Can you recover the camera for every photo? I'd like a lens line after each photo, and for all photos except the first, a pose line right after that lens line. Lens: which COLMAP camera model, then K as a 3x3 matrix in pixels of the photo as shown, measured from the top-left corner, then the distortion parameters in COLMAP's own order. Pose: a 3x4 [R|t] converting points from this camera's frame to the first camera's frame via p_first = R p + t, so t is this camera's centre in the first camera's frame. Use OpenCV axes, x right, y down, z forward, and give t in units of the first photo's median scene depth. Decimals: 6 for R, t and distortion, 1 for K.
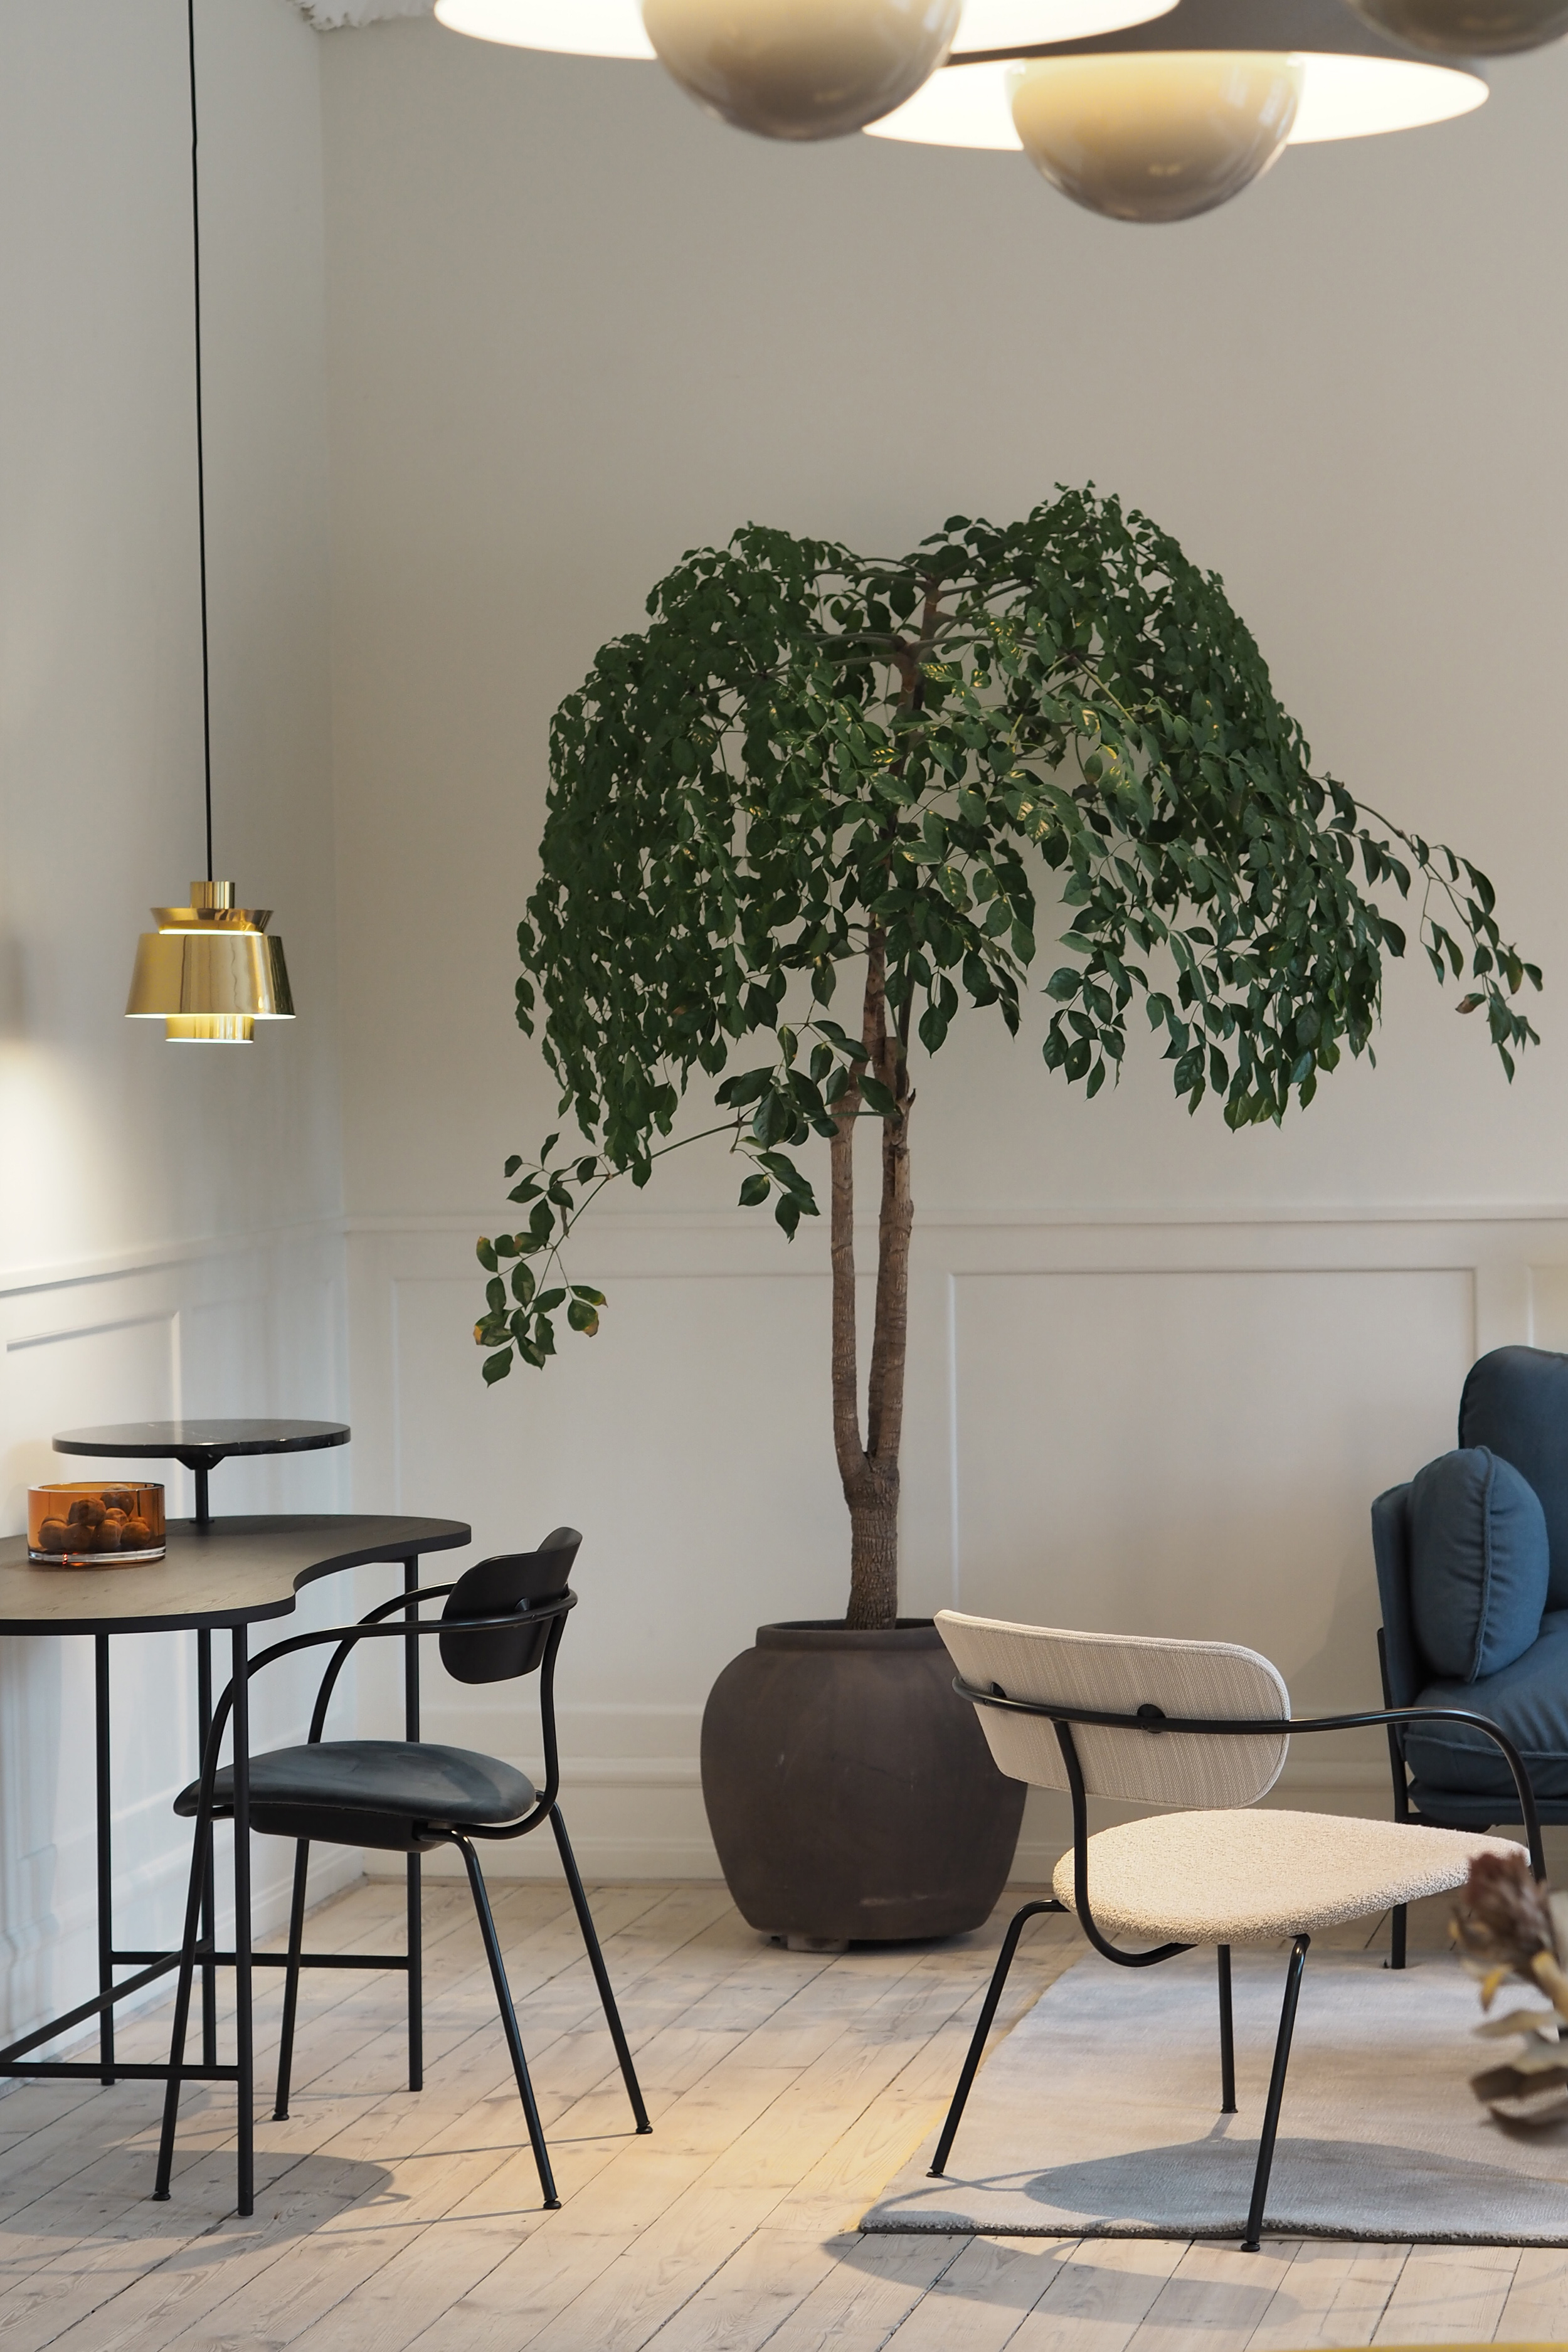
lens RADIAL K [[6112.9, 0, 834.6], [0, 6112.9, 1169.6], [0, 0, 1]] dist [0.203986, 0.000000]
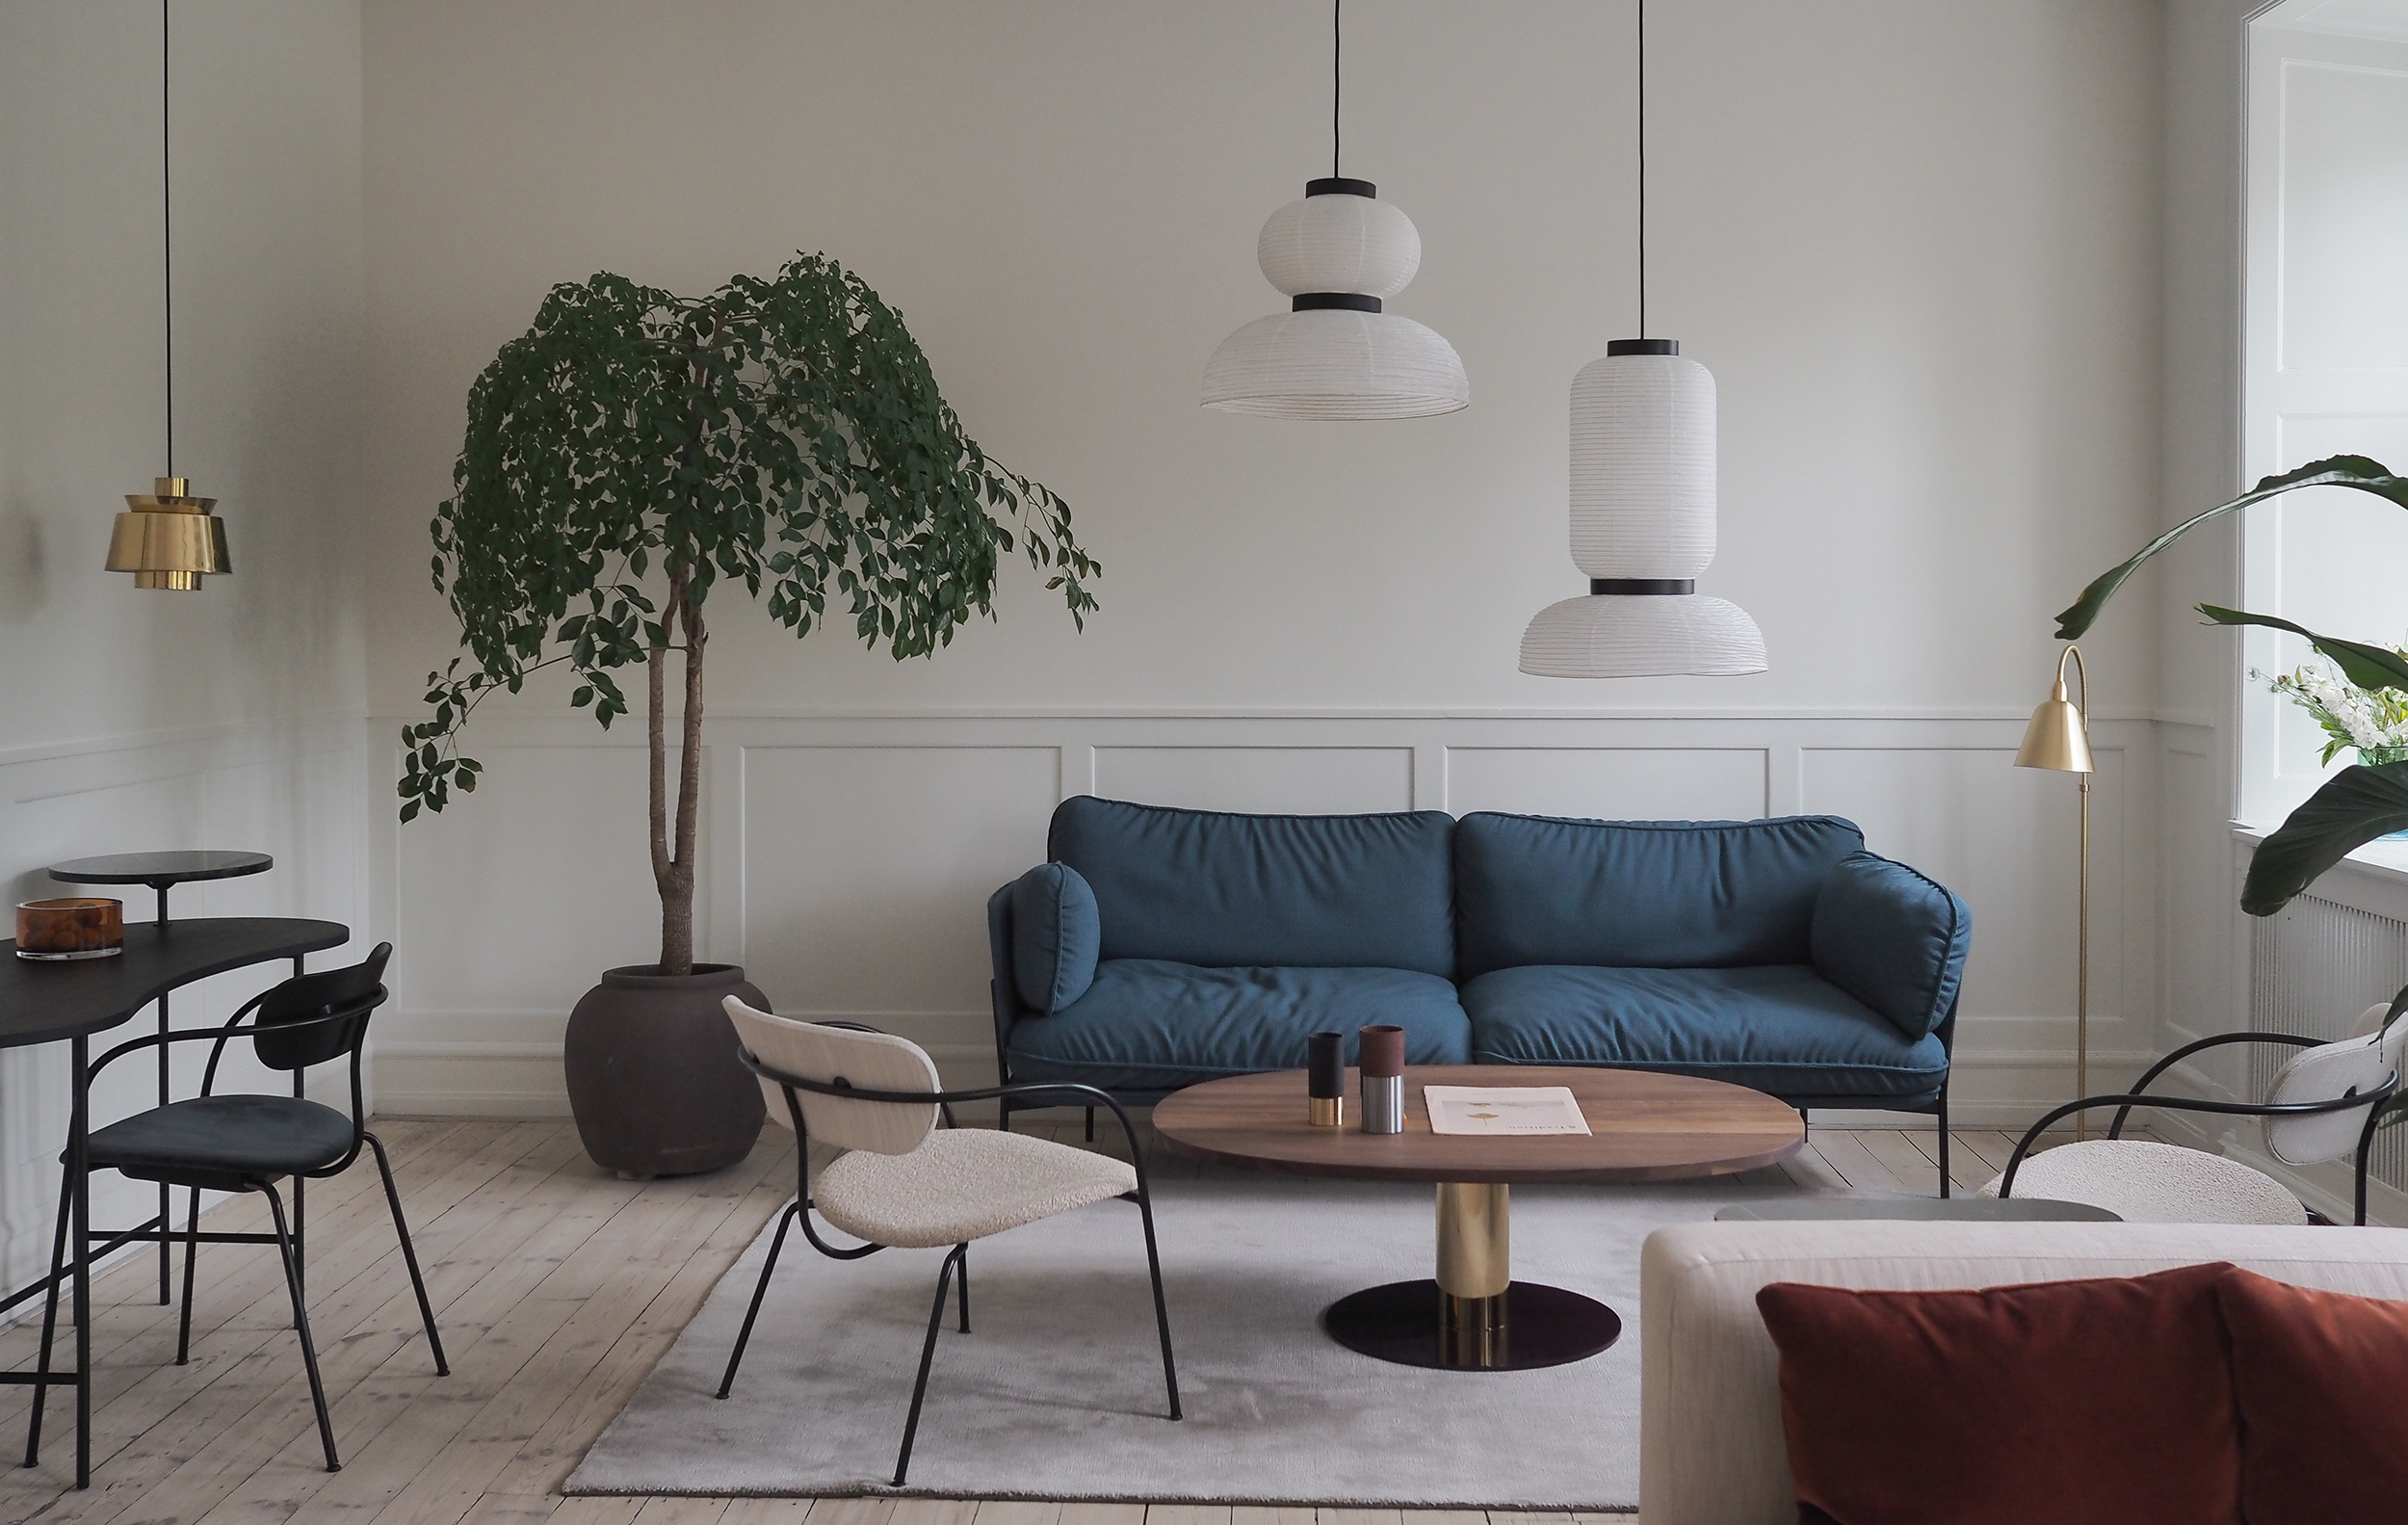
lens RADIAL K [[2587.2, 0, 1122.3], [0, 2587.2, 708.8], [0, 0, 1]] dist [0.129358, 0.000000]
pose [[0.993053, 0.009533, 0.117285, 0.043477], [-0.010853, 0.999885, 0.010622, -0.001943], [-0.117170, -0.011821, 0.993041, 0.336907]]
